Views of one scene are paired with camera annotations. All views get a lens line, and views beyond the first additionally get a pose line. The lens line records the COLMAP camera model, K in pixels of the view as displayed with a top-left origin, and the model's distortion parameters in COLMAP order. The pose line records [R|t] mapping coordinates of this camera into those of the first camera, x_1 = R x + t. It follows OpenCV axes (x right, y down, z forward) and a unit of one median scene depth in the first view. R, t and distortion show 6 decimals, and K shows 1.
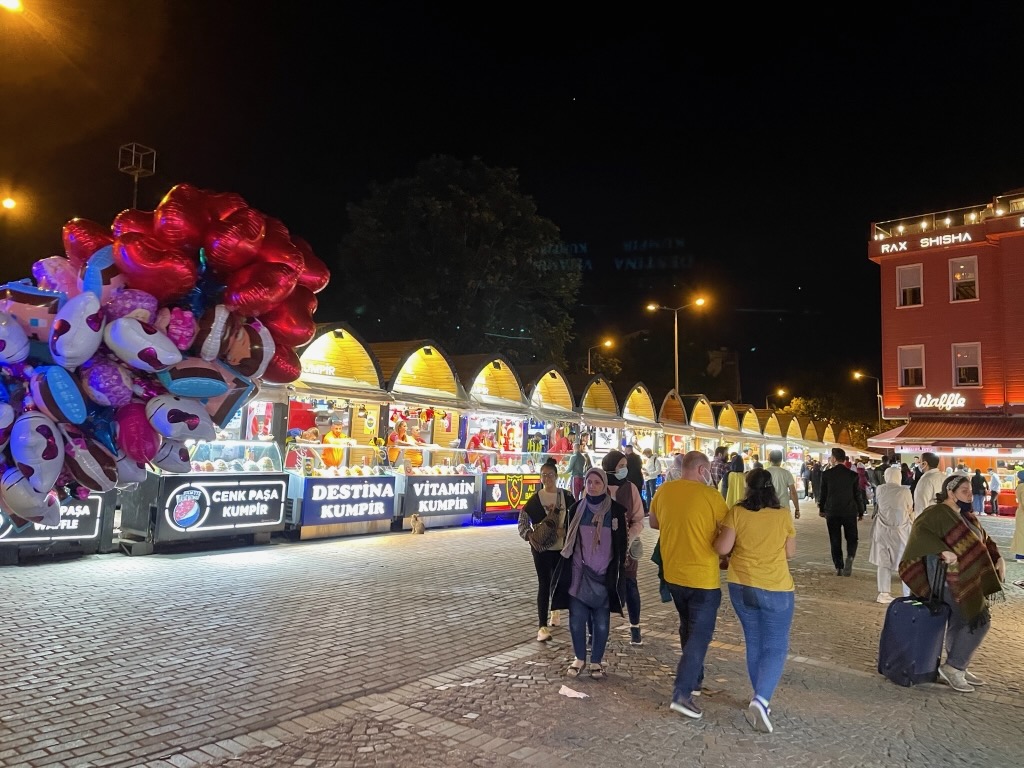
lens RADIAL K [[762.4, 0, 506.3], [0, 762.4, 378.9], [0, 0, 1]] dist [0.022815, -0.011615]
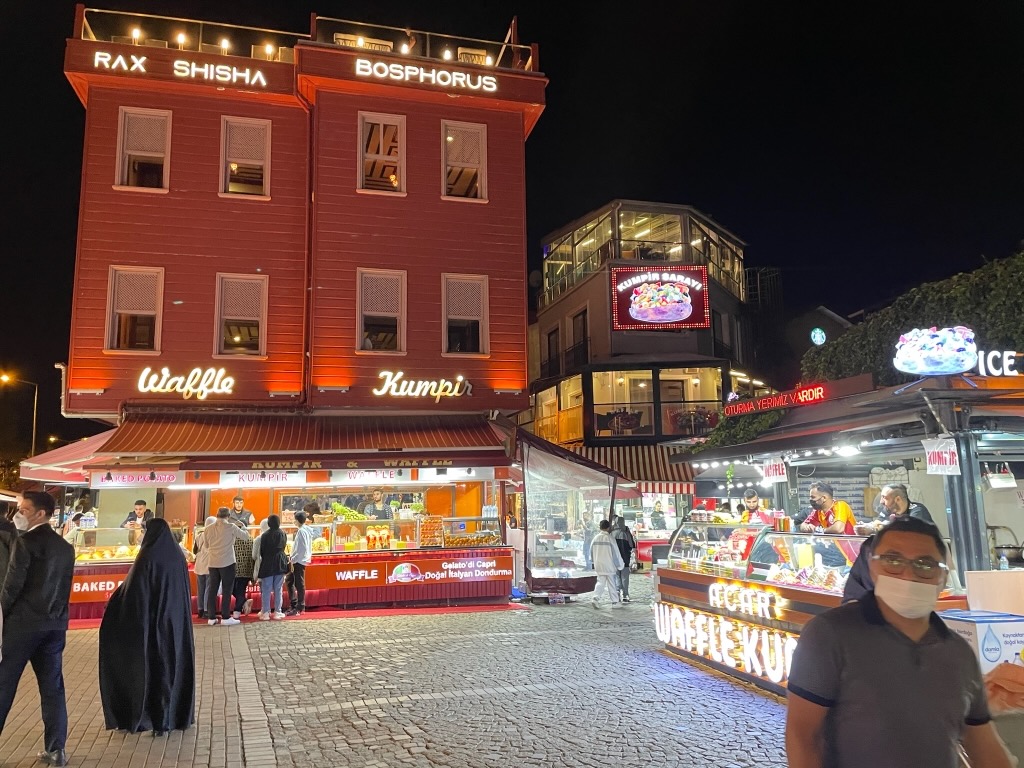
lens RADIAL K [[762.4, 0, 506.9], [0, 762.4, 377.7], [0, 0, 1]] dist [0.022815, -0.011615]
pose [[0.531544, 0.094529, 0.841739, 0.255704], [-0.048194, 0.995518, -0.081365, 0.056624], [-0.845658, 0.002683, 0.533718, 0.555636]]
